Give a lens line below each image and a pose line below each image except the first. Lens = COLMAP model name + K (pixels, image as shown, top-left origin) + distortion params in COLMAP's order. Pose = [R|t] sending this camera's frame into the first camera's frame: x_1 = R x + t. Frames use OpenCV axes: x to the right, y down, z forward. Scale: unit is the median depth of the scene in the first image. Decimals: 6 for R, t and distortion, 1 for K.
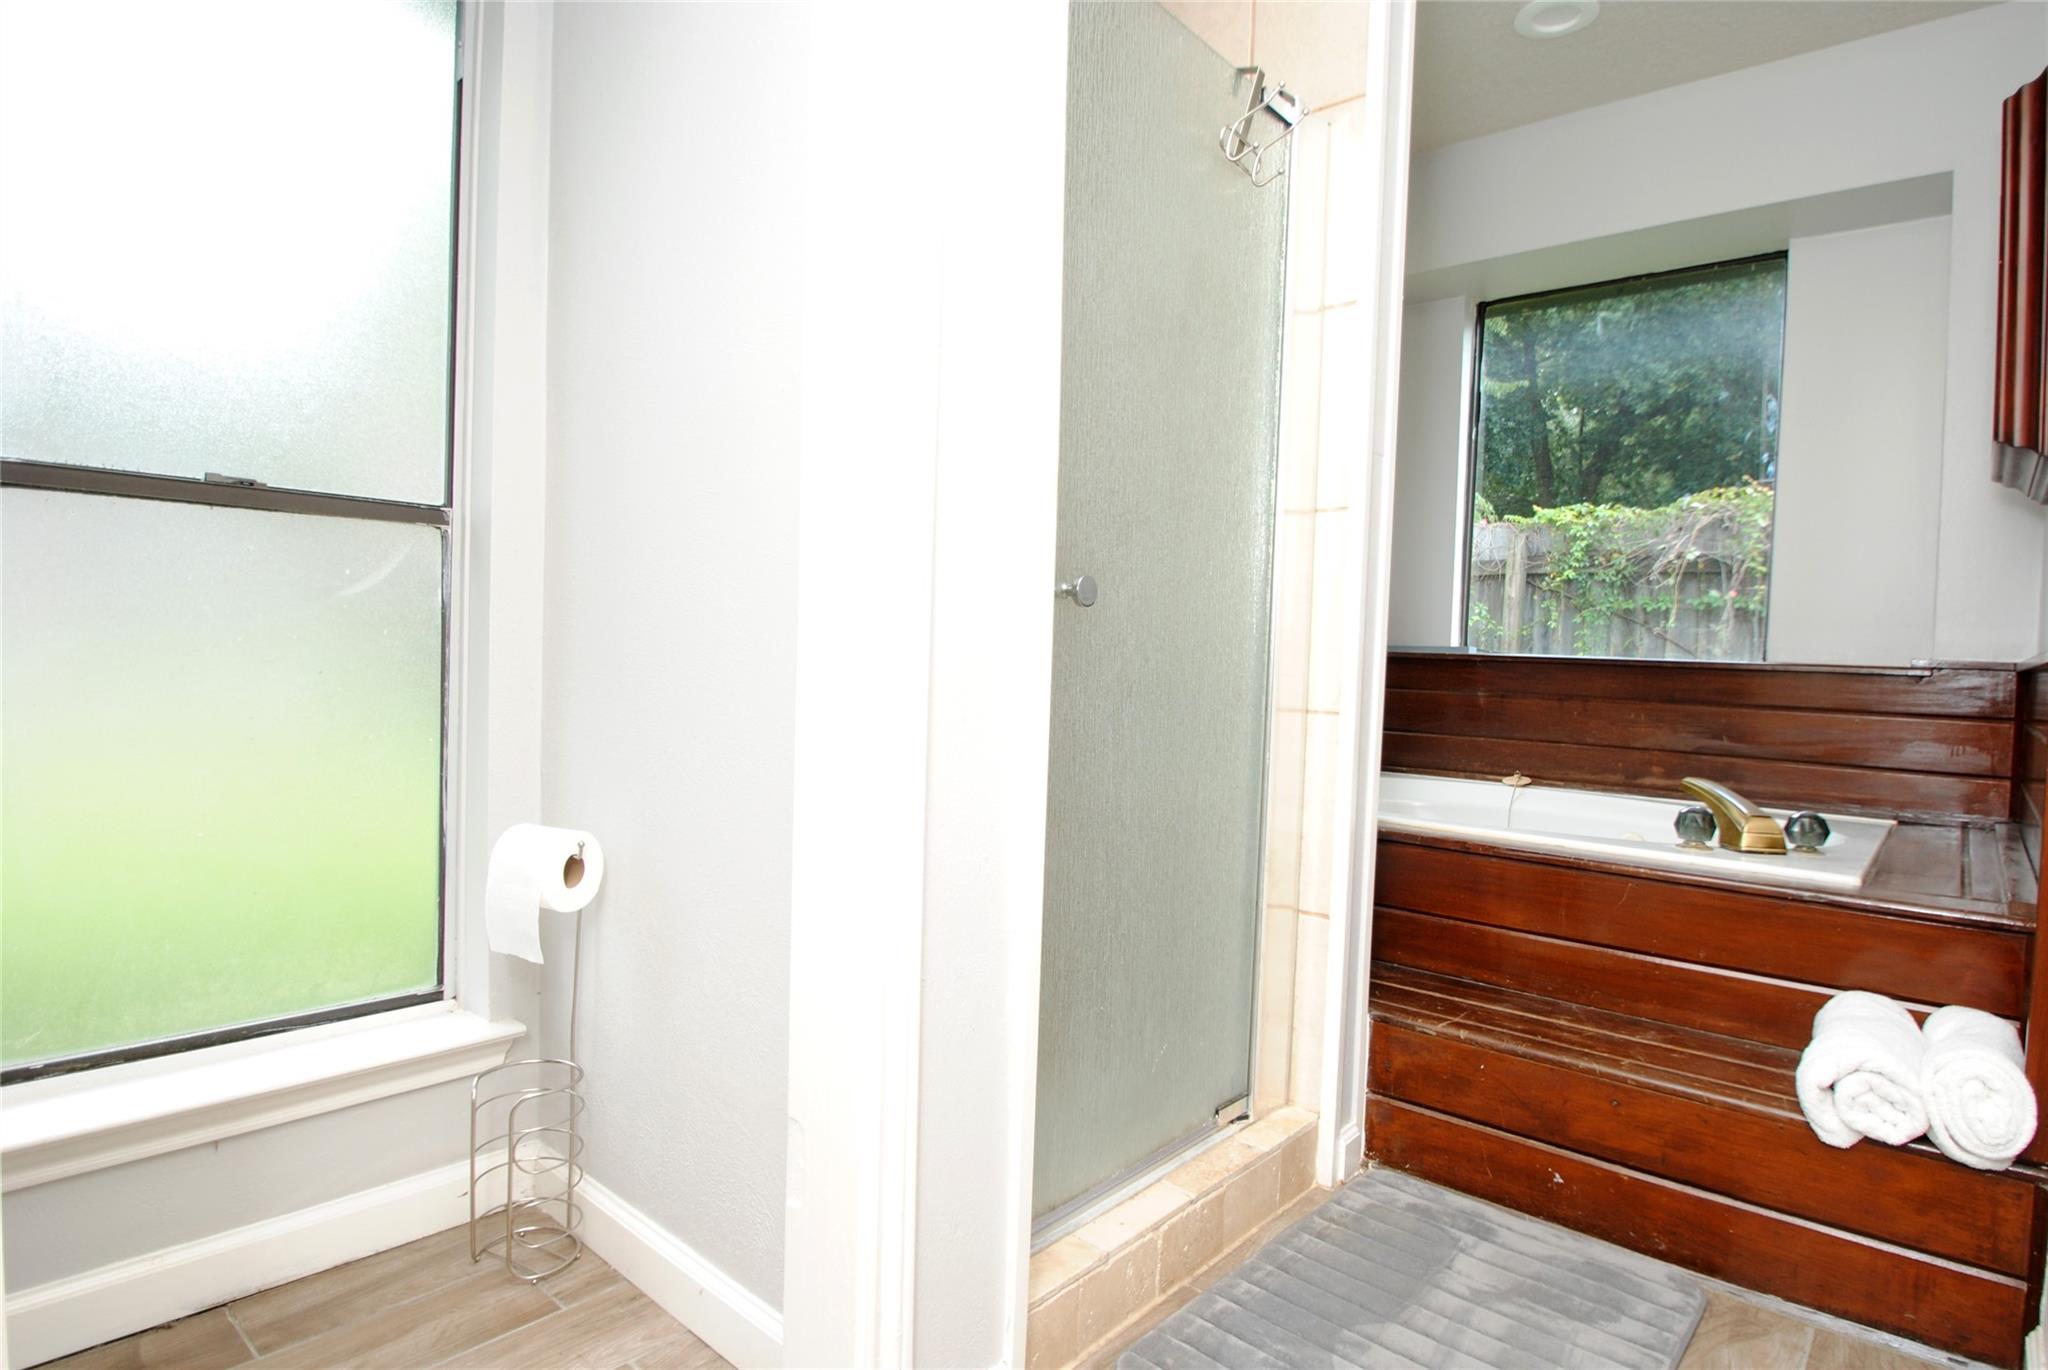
lens RADIAL K [[1098.3, 0, 1021.2], [0, 1098.3, 692.5], [0, 0, 1]] dist [-0.011771, -0.010654]
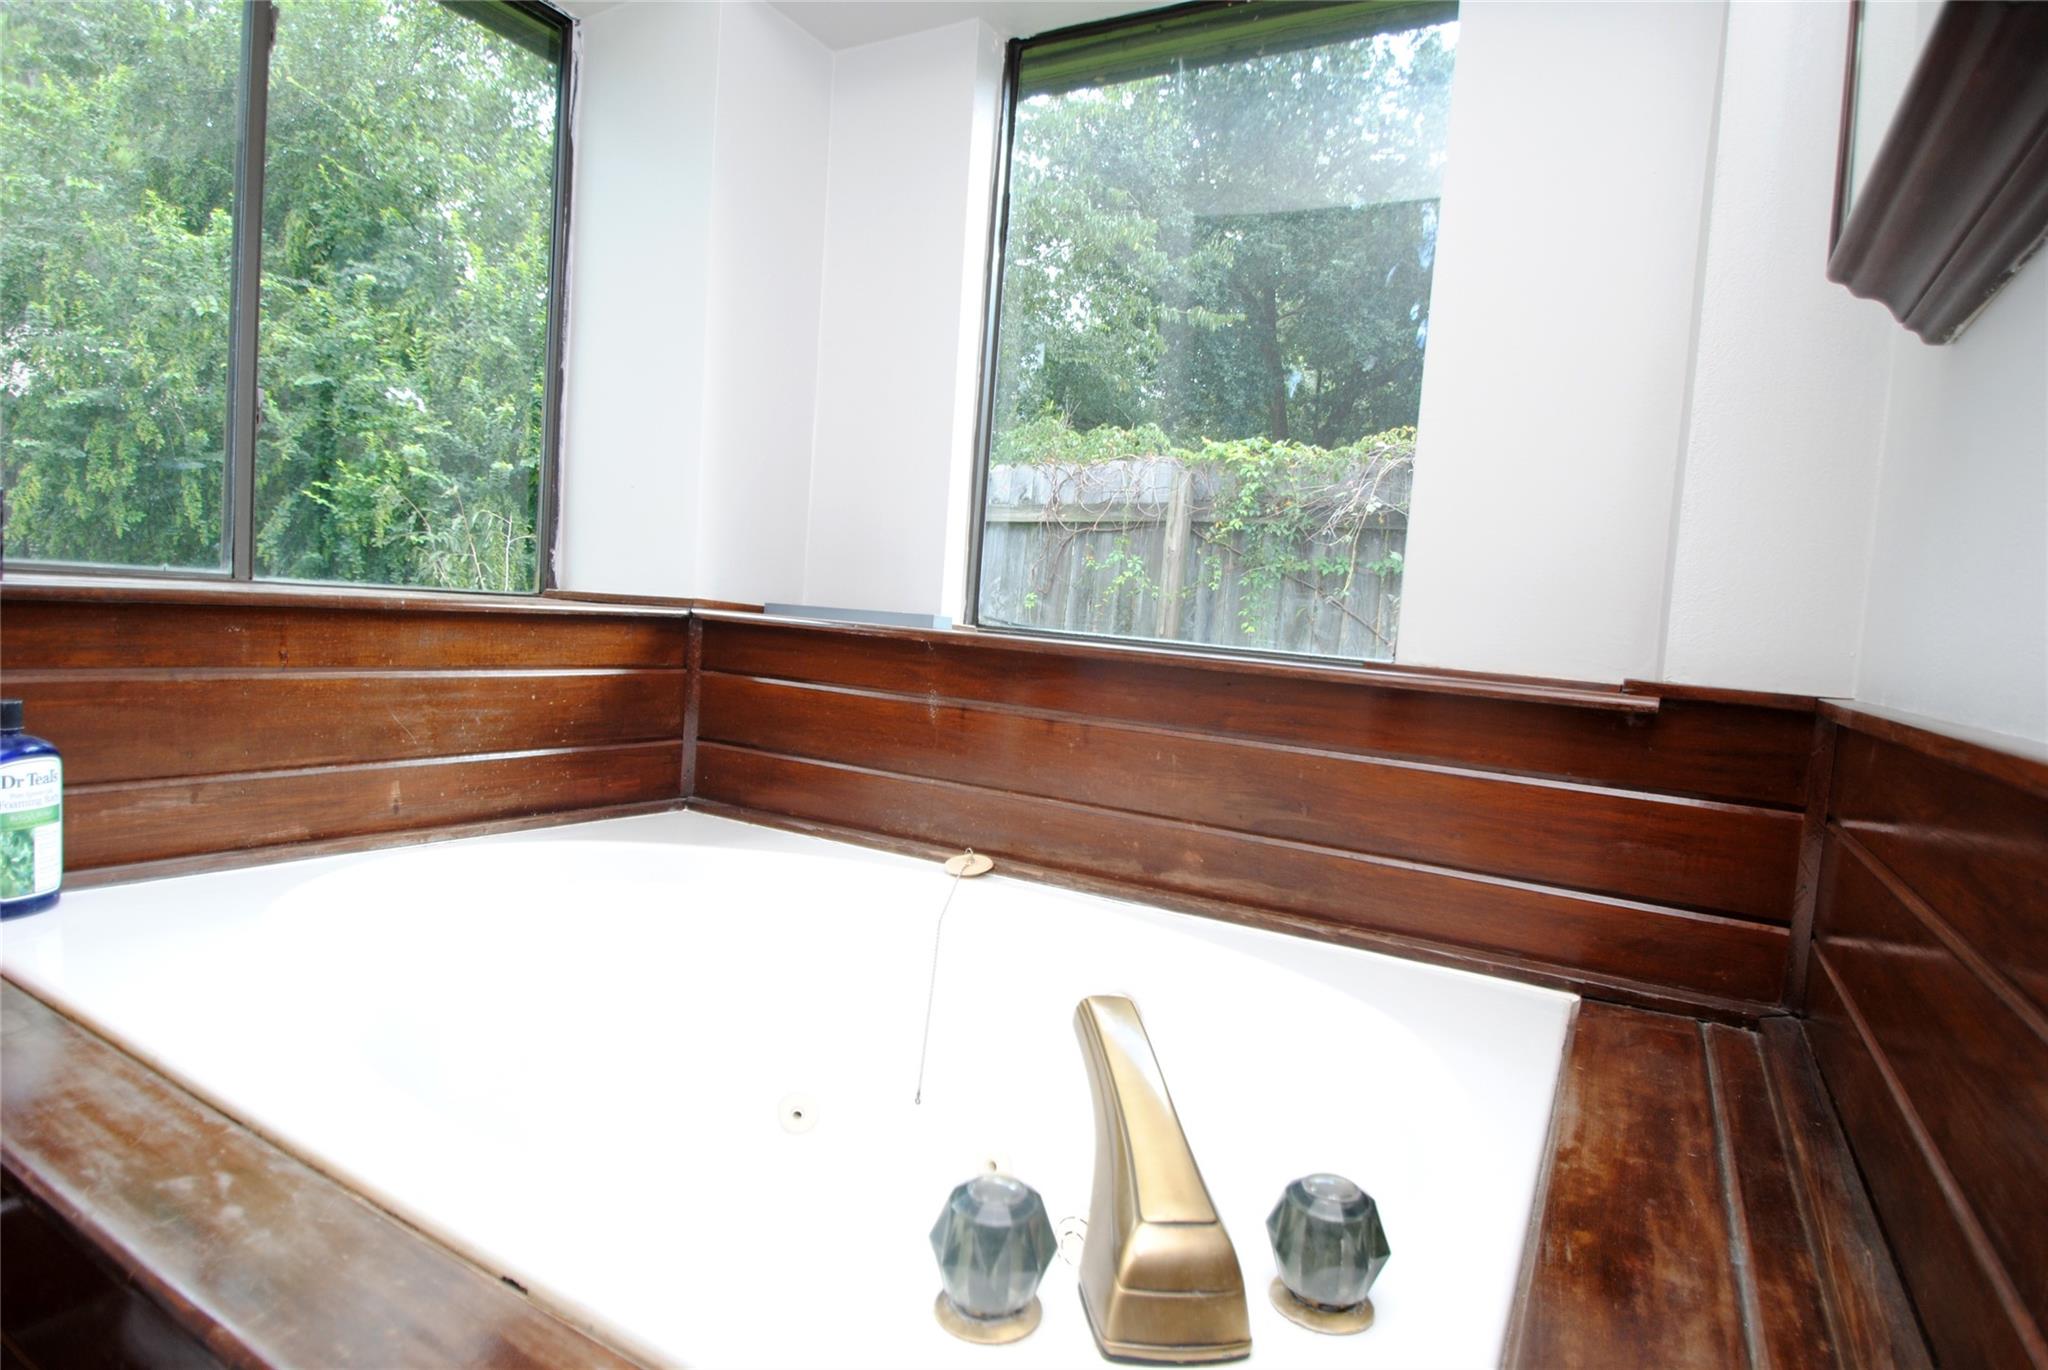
lens RADIAL K [[1098.3, 0, 1028.4], [0, 1098.3, 680.5], [0, 0, 1]] dist [-0.011771, -0.010654]
pose [[0.978348, 0.027330, 0.205155, 0.189699], [-0.035267, 0.998760, 0.035132, -0.016363], [-0.203940, -0.041607, 0.978099, 0.238170]]
